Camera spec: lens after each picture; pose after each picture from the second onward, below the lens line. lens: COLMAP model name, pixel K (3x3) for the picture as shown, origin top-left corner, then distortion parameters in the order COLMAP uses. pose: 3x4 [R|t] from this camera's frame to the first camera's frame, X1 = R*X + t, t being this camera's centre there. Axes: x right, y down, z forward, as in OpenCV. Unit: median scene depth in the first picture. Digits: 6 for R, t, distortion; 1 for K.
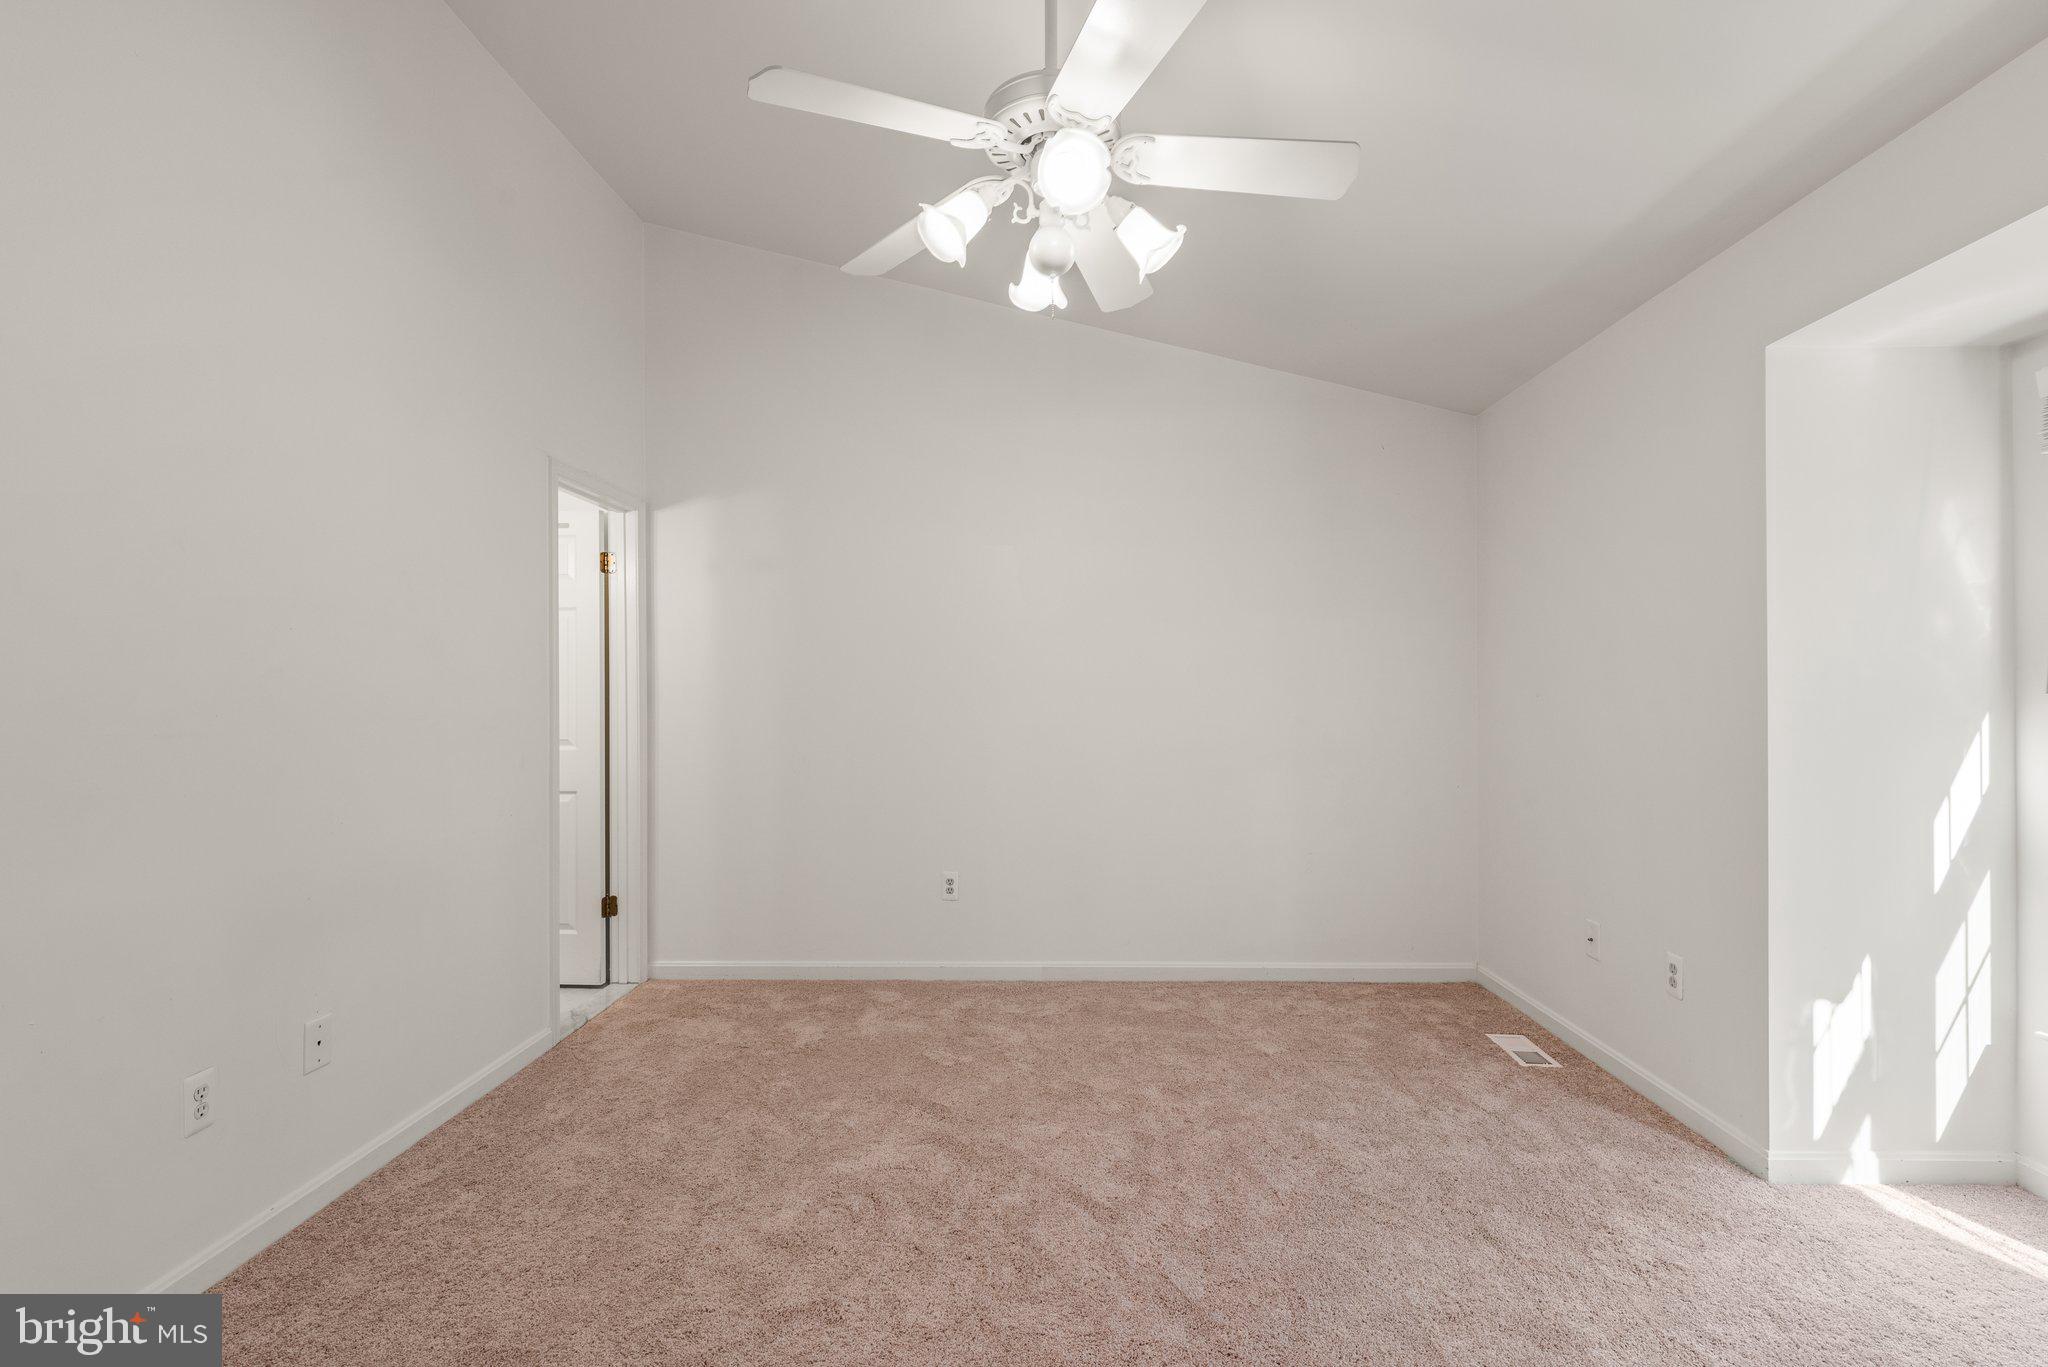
lens RADIAL K [[921.2, 0, 1033.1], [0, 921.2, 697.7], [0, 0, 1]] dist [0.001845, -0.000872]
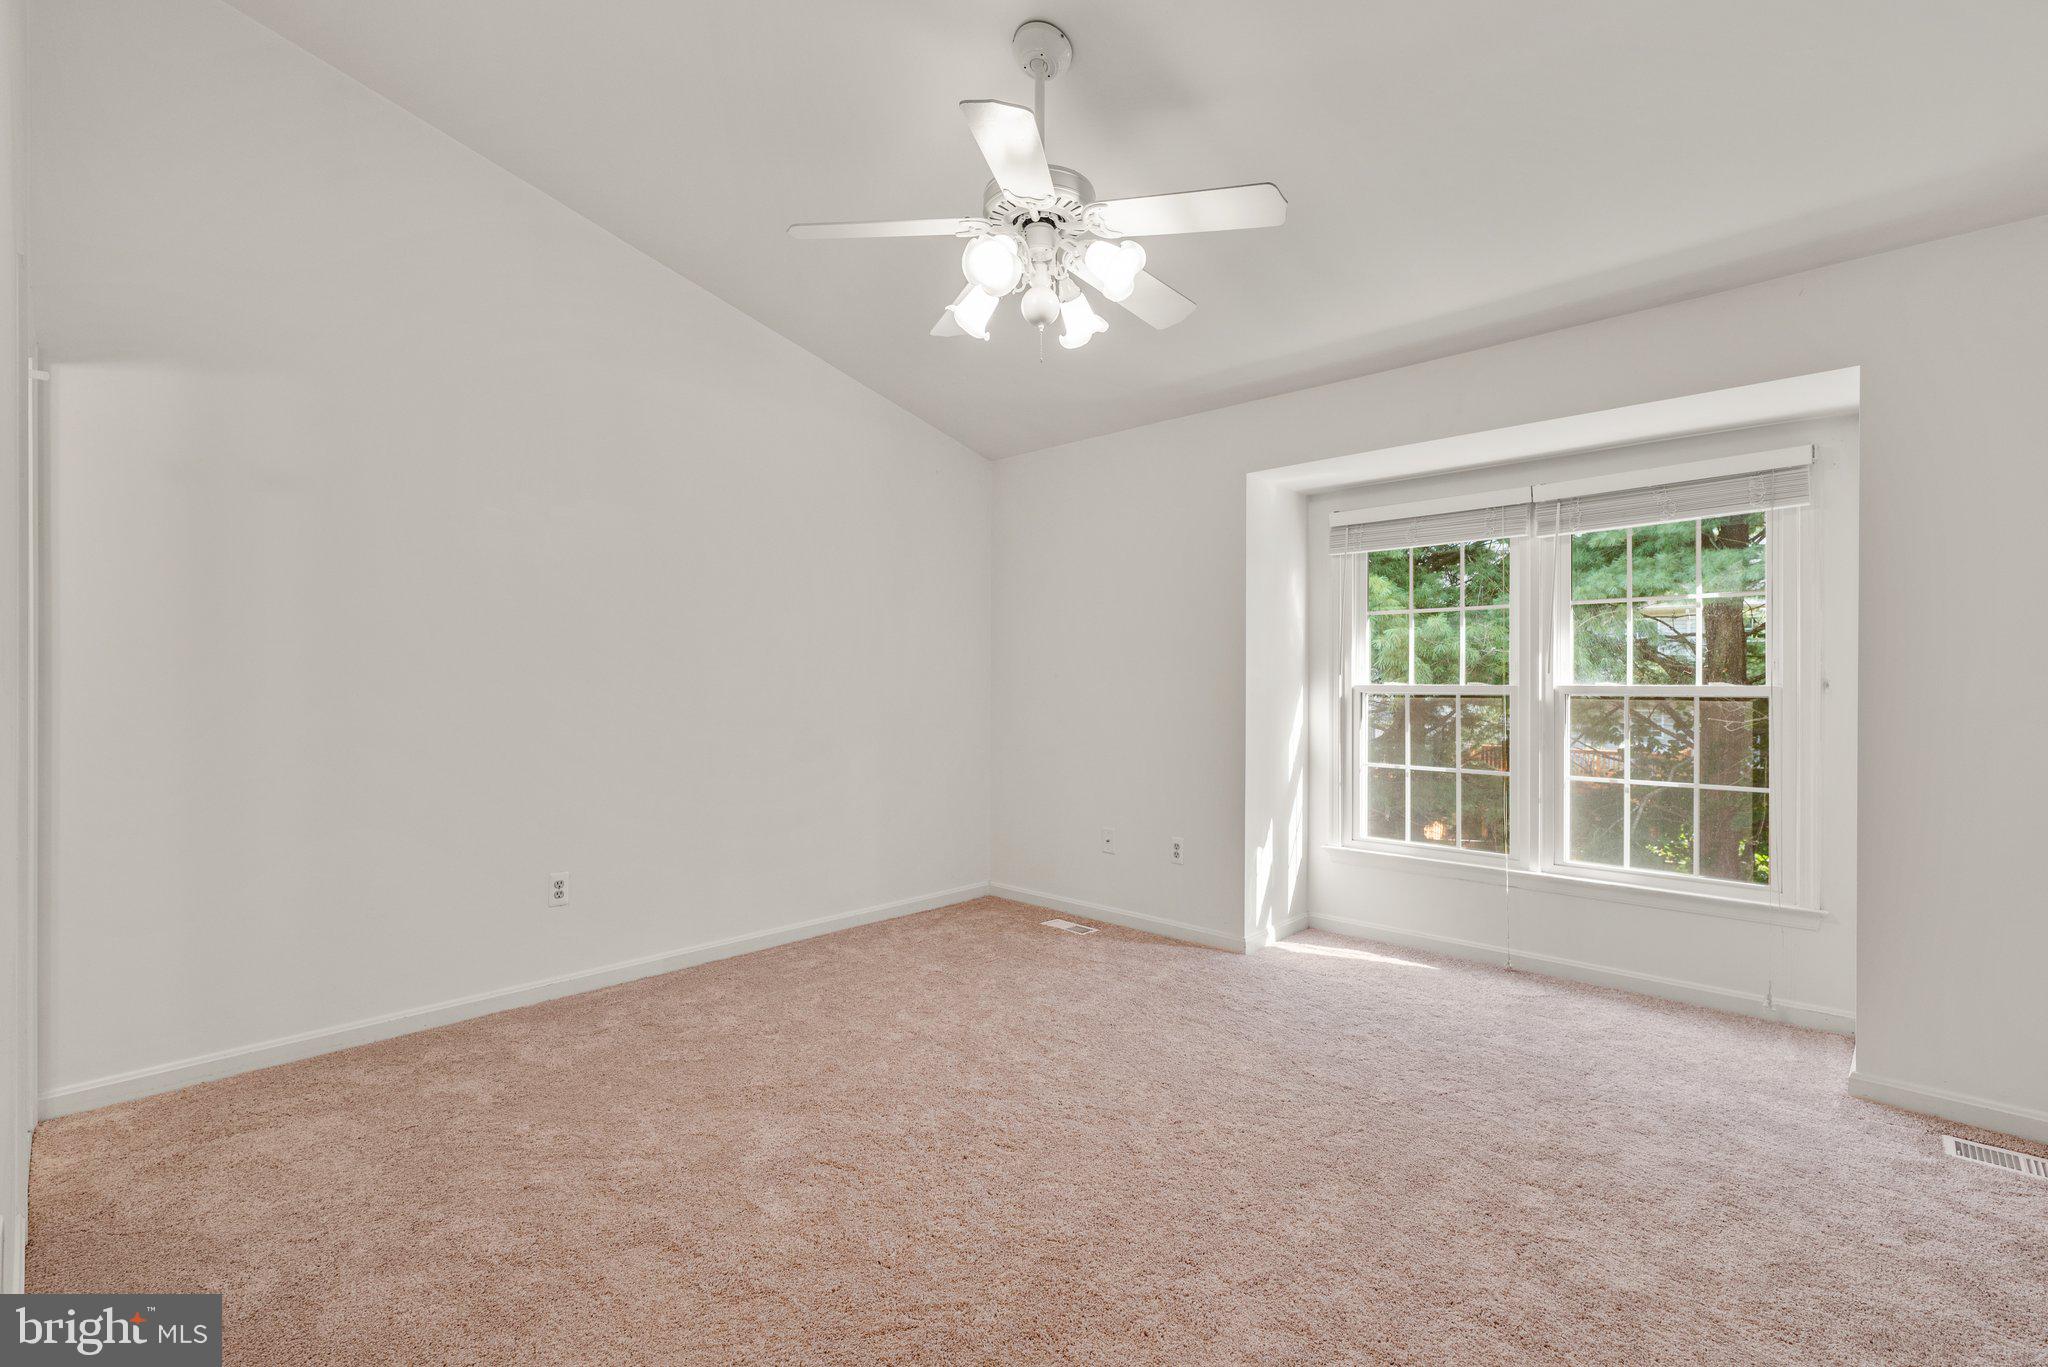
lens RADIAL K [[921.2, 0, 1033.1], [0, 921.2, 697.7], [0, 0, 1]] dist [0.001845, -0.000872]
pose [[0.654267, -0.007185, 0.756230, -0.556338], [-0.005090, 0.999890, 0.013905, 0.012881], [-0.756247, -0.012947, 0.654158, 0.123751]]
